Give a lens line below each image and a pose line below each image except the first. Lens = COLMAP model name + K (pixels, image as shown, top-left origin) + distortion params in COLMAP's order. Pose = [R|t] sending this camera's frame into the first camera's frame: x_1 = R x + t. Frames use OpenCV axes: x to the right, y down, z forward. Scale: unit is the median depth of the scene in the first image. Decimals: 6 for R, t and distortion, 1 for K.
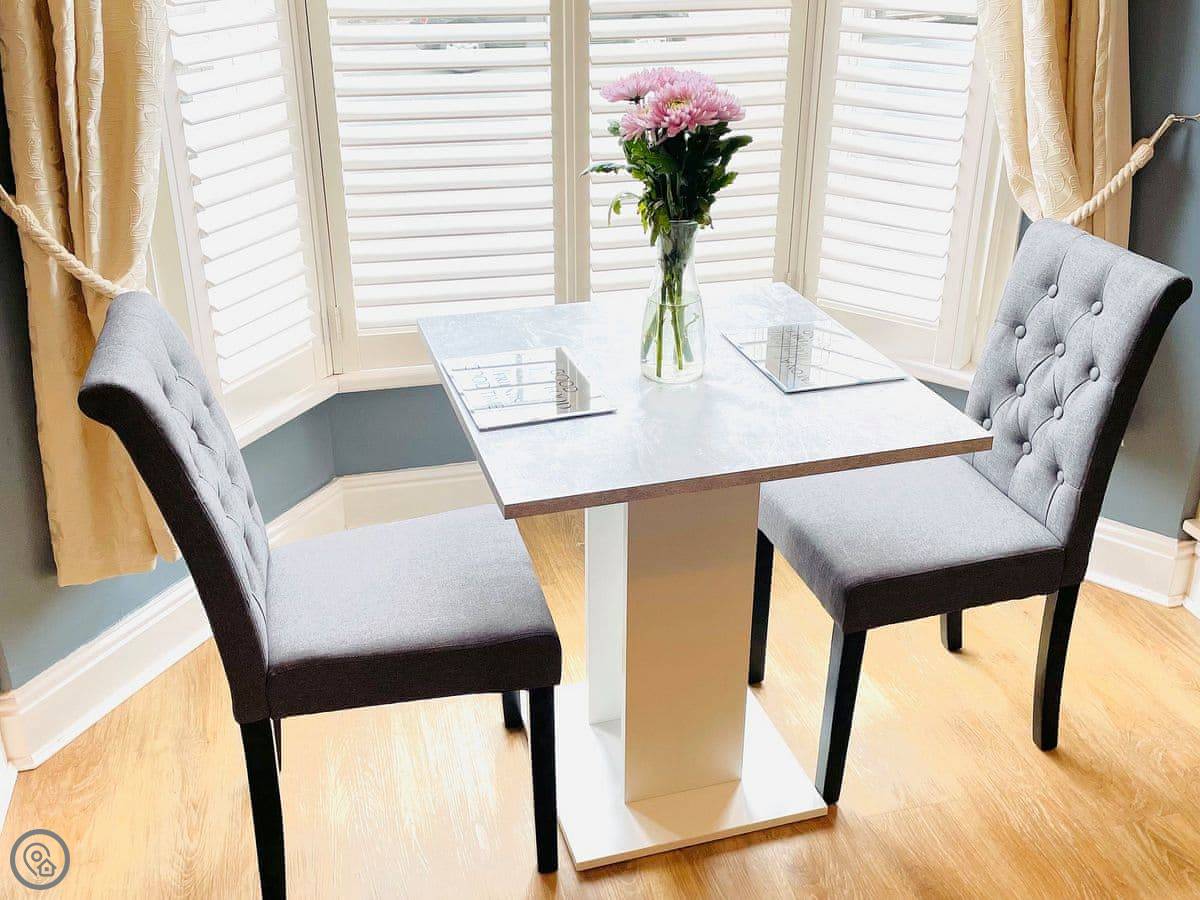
lens RADIAL K [[1209.1, 0, 600.0], [0, 1209.1, 450.0], [0, 0, 1]] dist [0.057791, 0.004060]
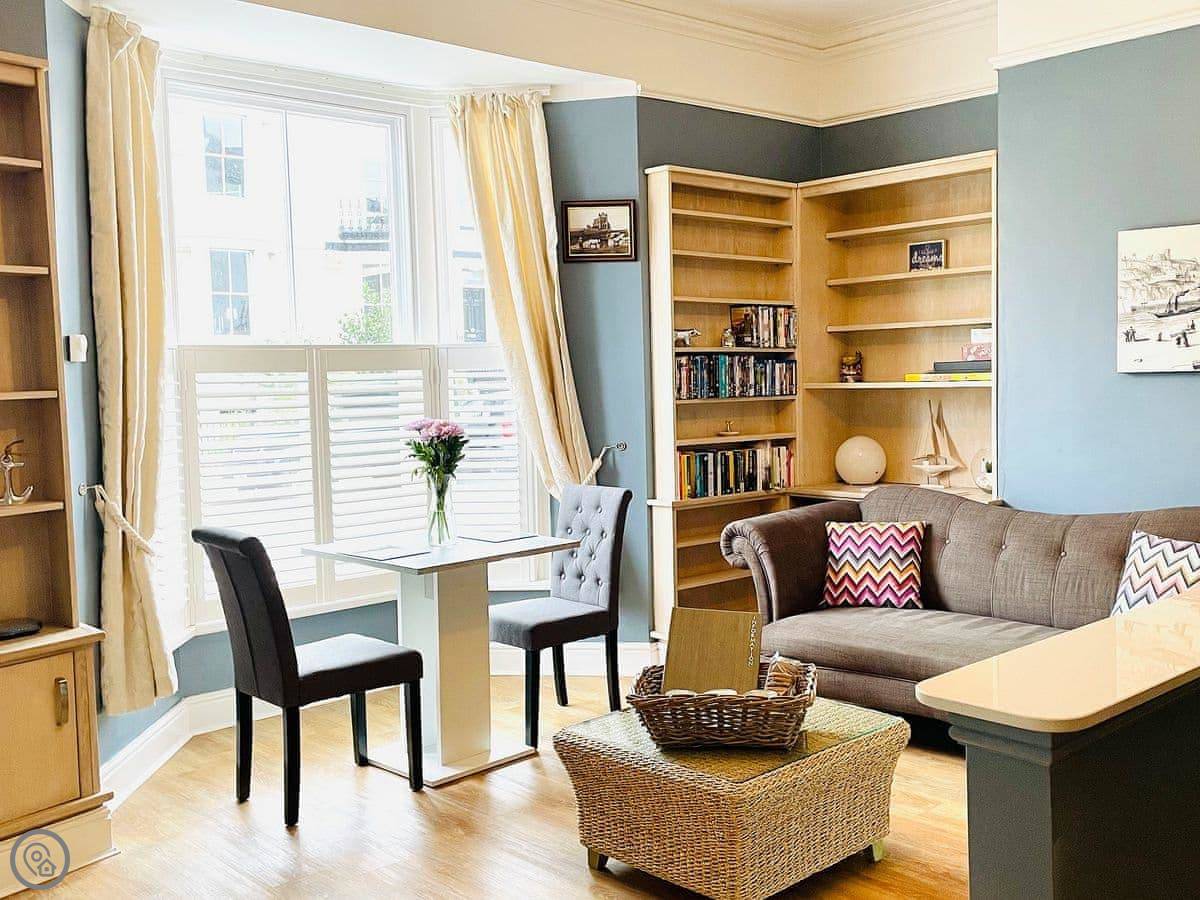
lens RADIAL K [[1273.7, 0, 604.2], [0, 1273.7, 478.5], [0, 0, 1]] dist [-0.000764, -0.009441]
pose [[0.890303, -0.054797, 0.452059, -0.700154], [0.216178, 0.924595, -0.313672, 0.600135], [-0.400783, 0.376989, 0.835016, -1.098738]]
